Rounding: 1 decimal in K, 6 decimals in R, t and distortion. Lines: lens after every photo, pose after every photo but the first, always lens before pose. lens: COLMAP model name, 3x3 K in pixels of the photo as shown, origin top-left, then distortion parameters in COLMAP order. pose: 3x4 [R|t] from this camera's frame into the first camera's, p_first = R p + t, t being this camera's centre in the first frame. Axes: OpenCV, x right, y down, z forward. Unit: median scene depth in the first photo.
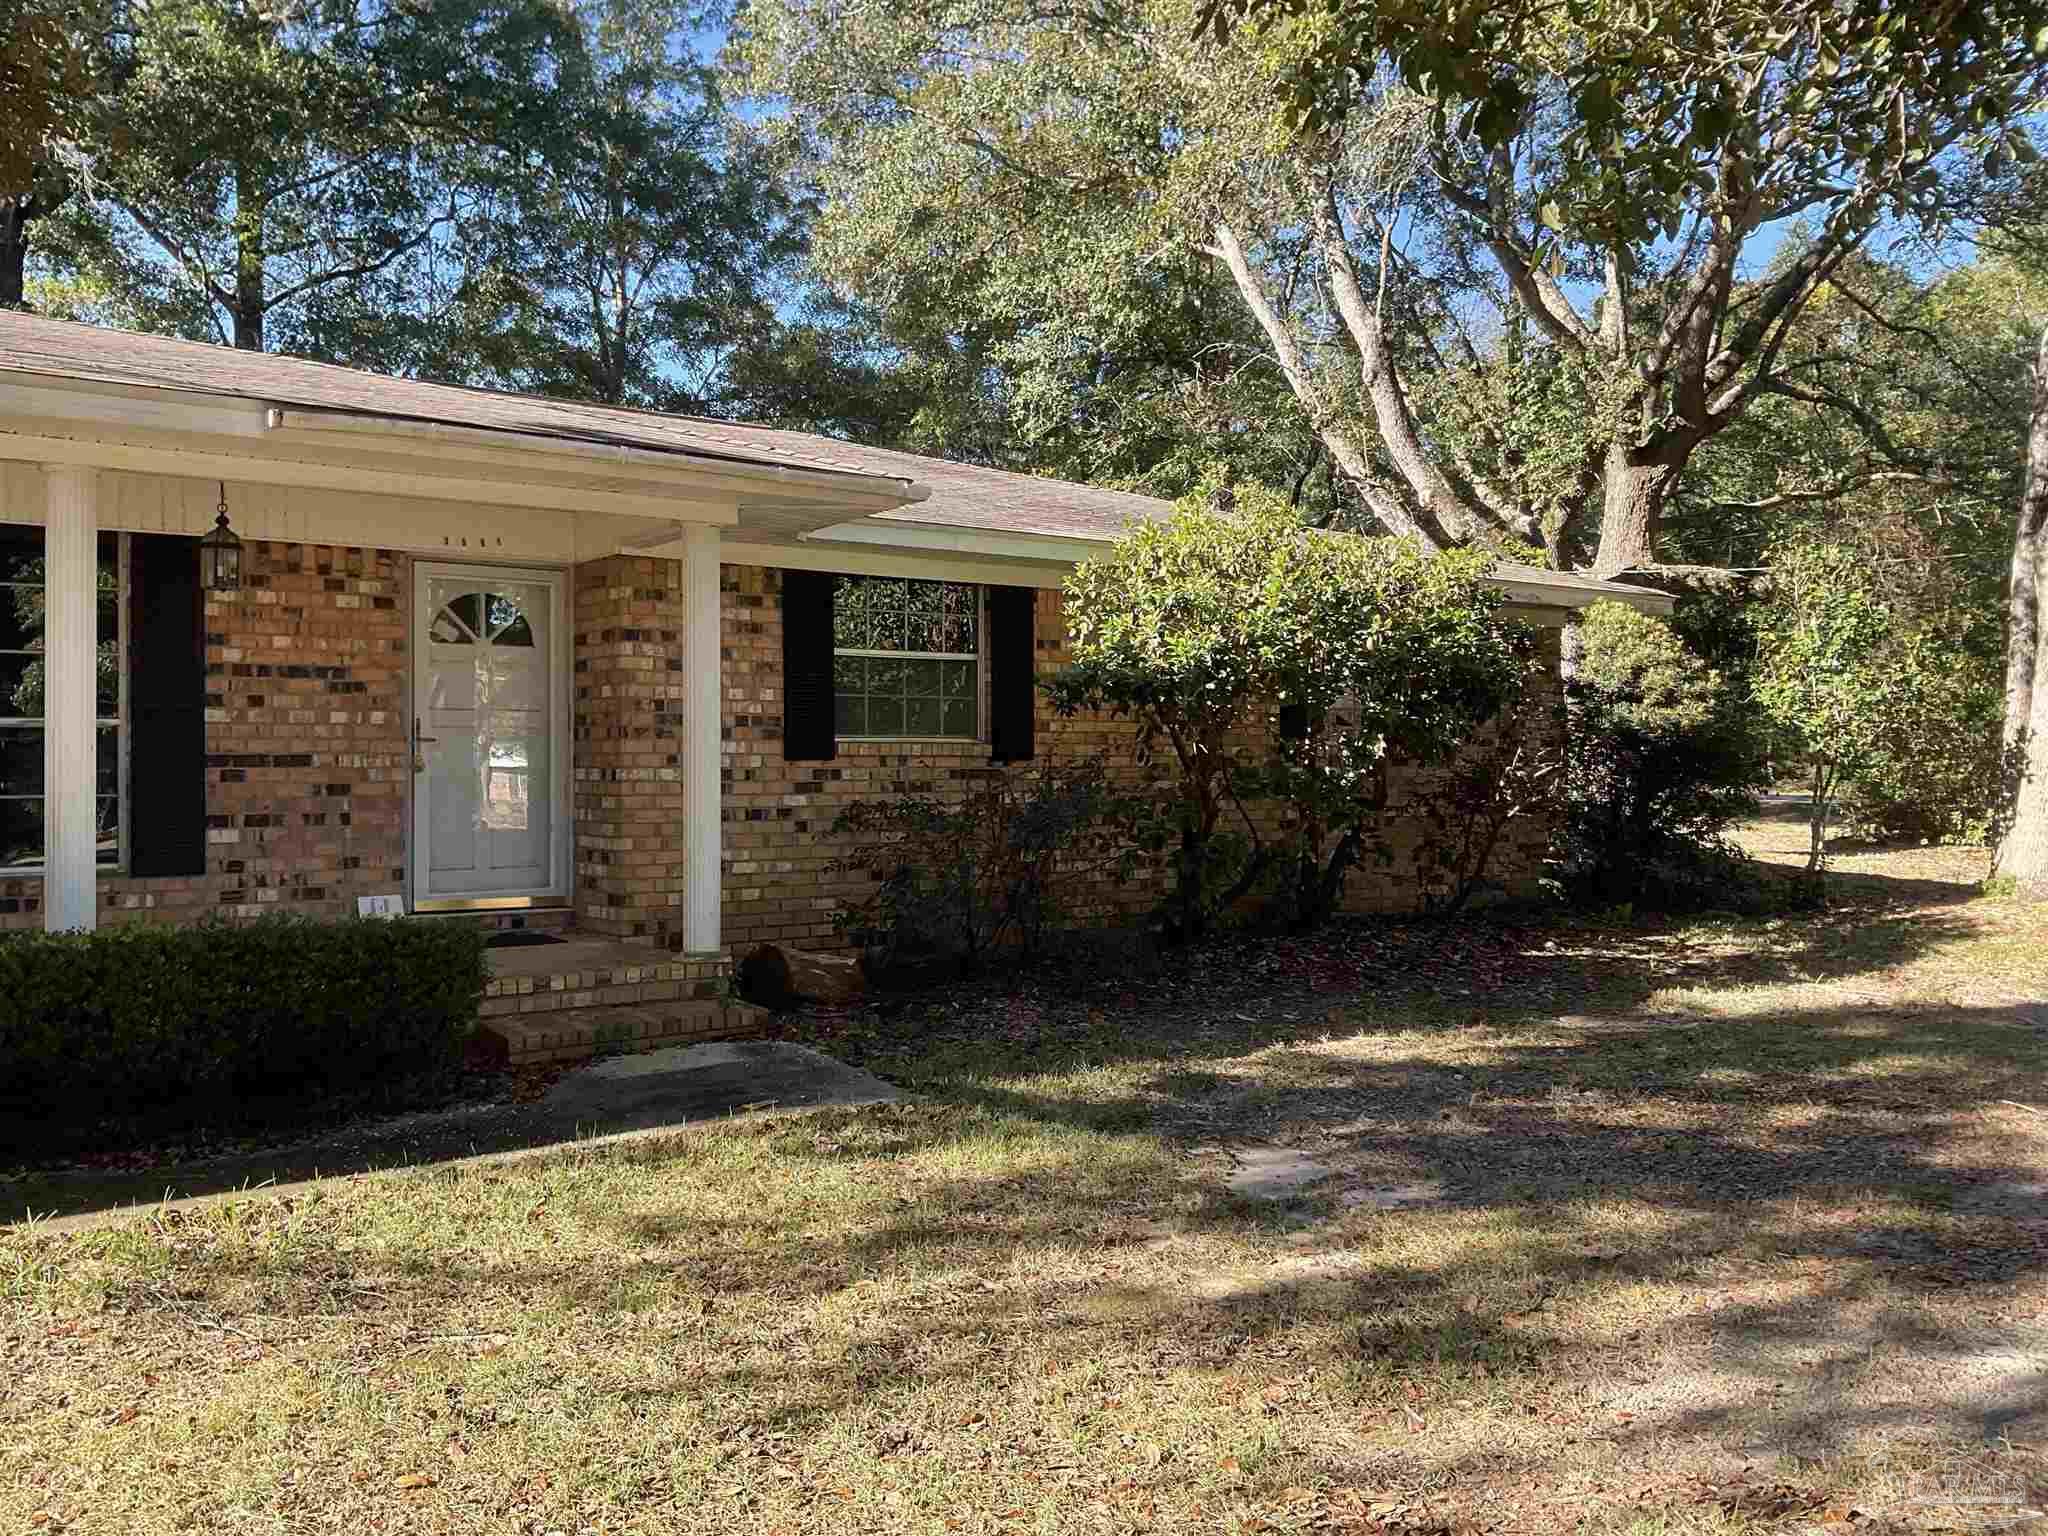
lens RADIAL K [[1693.0, 0, 1026.2], [0, 1693.0, 774.1], [0, 0, 1]] dist [0.074839, -0.136602]
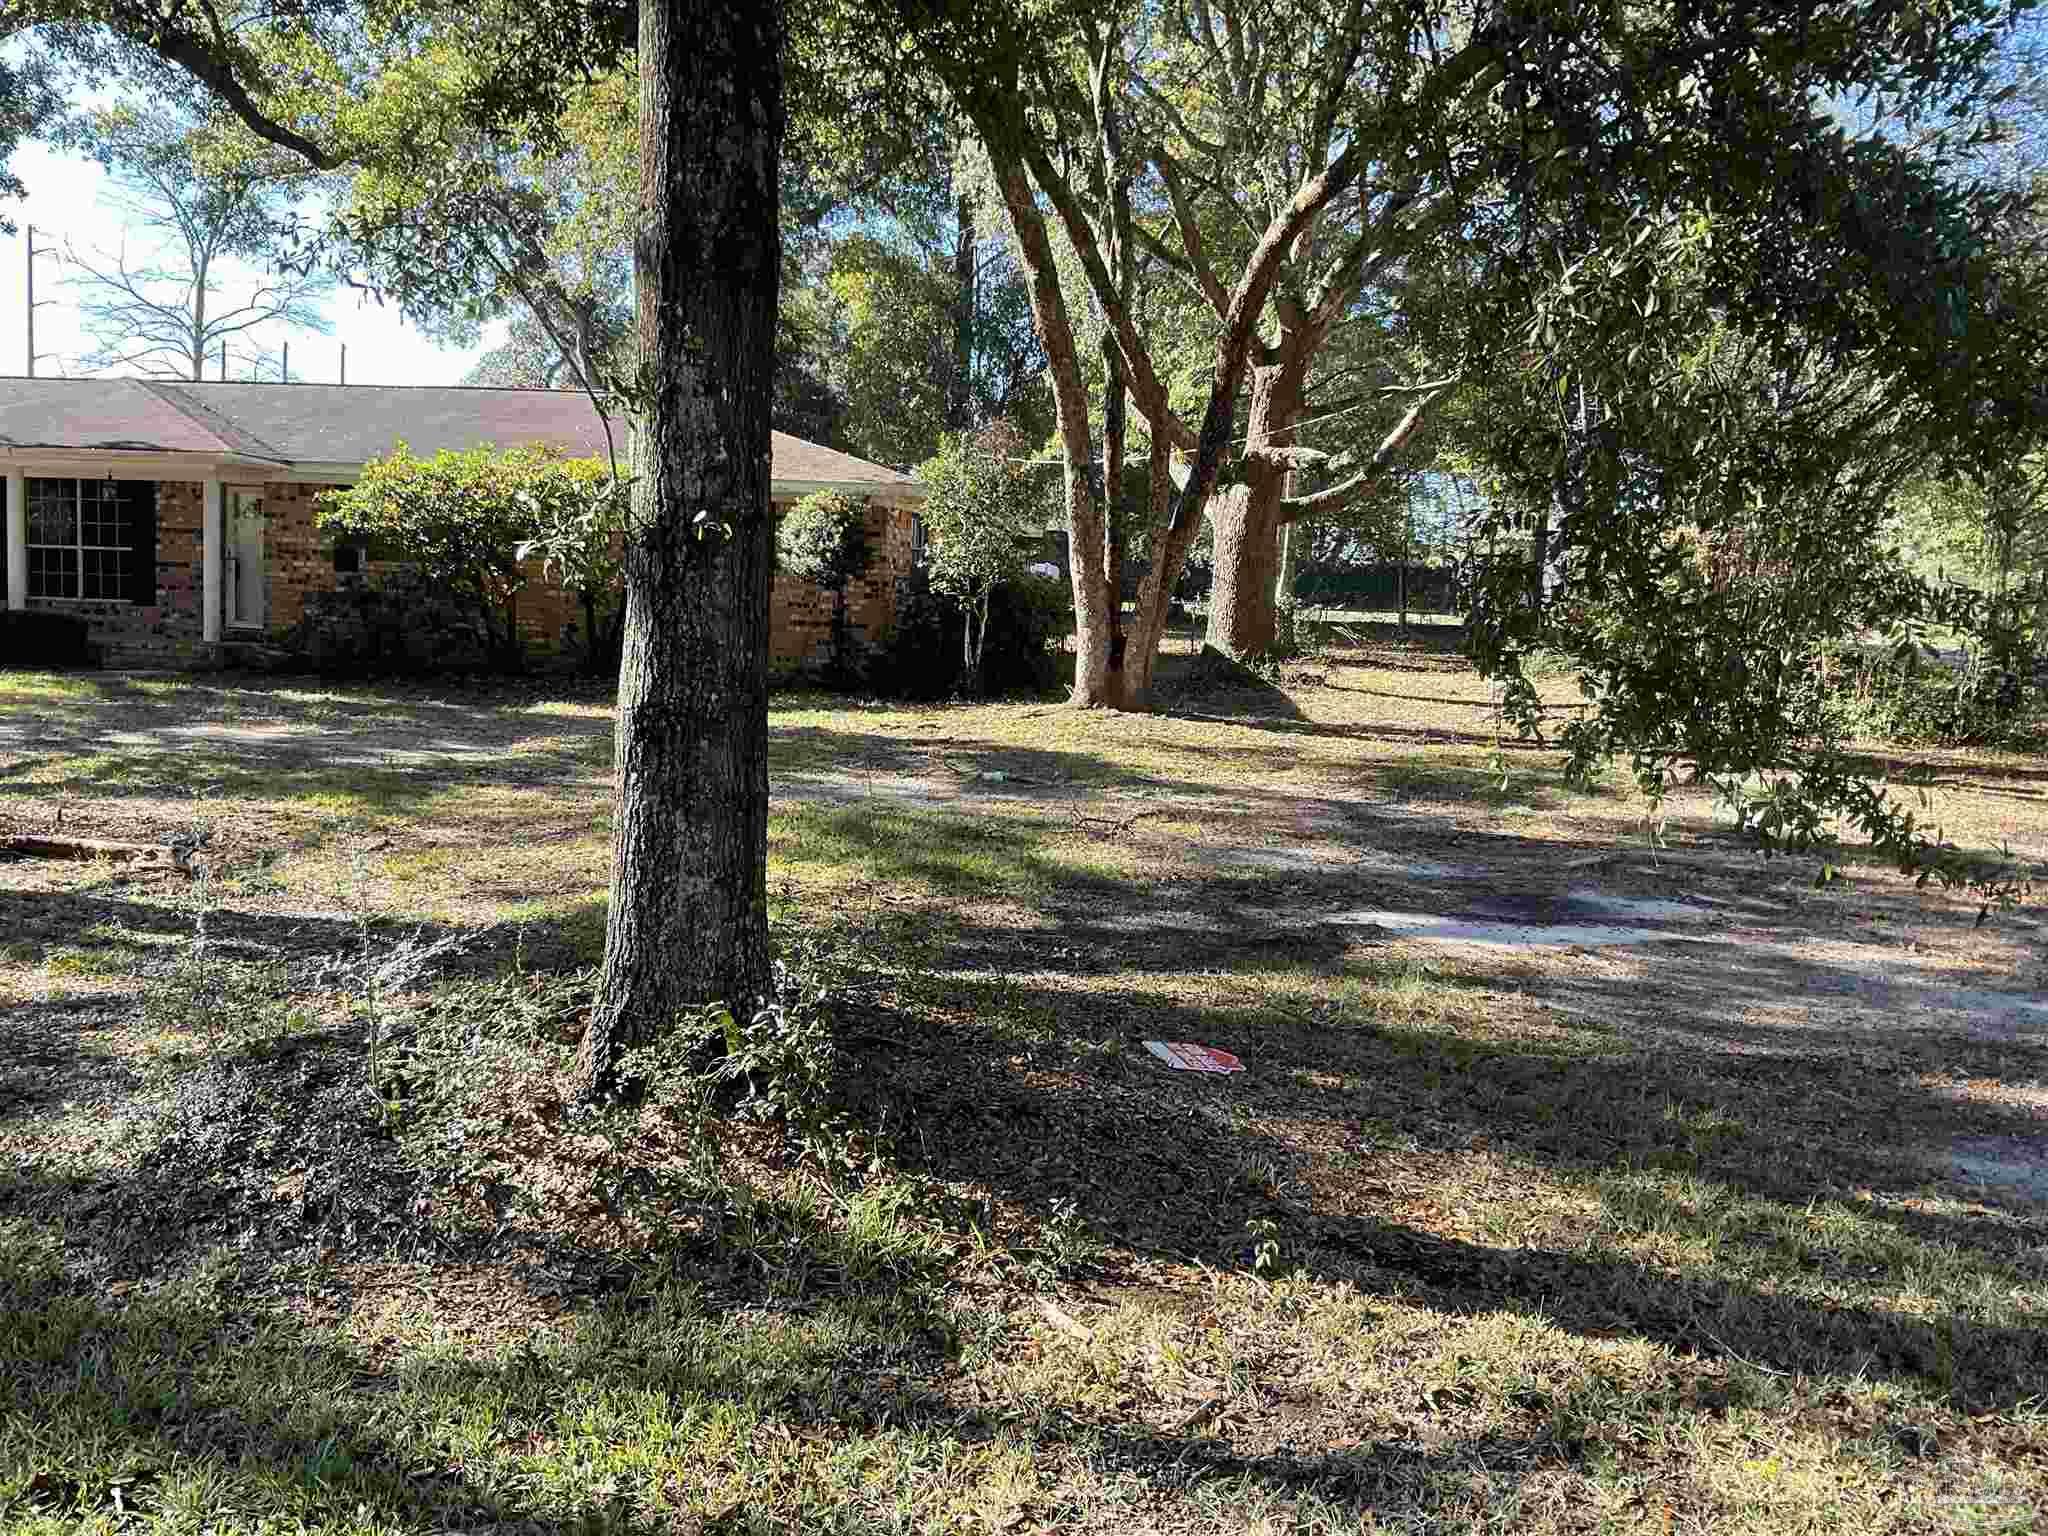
lens RADIAL K [[1693.0, 0, 1024.5], [0, 1693.0, 769.7], [0, 0, 1]] dist [0.074839, -0.136602]
pose [[0.625455, 0.099379, -0.773906, 2.410697], [-0.047025, 0.994854, 0.089746, 0.008537], [0.778842, -0.019739, 0.626909, 0.372245]]
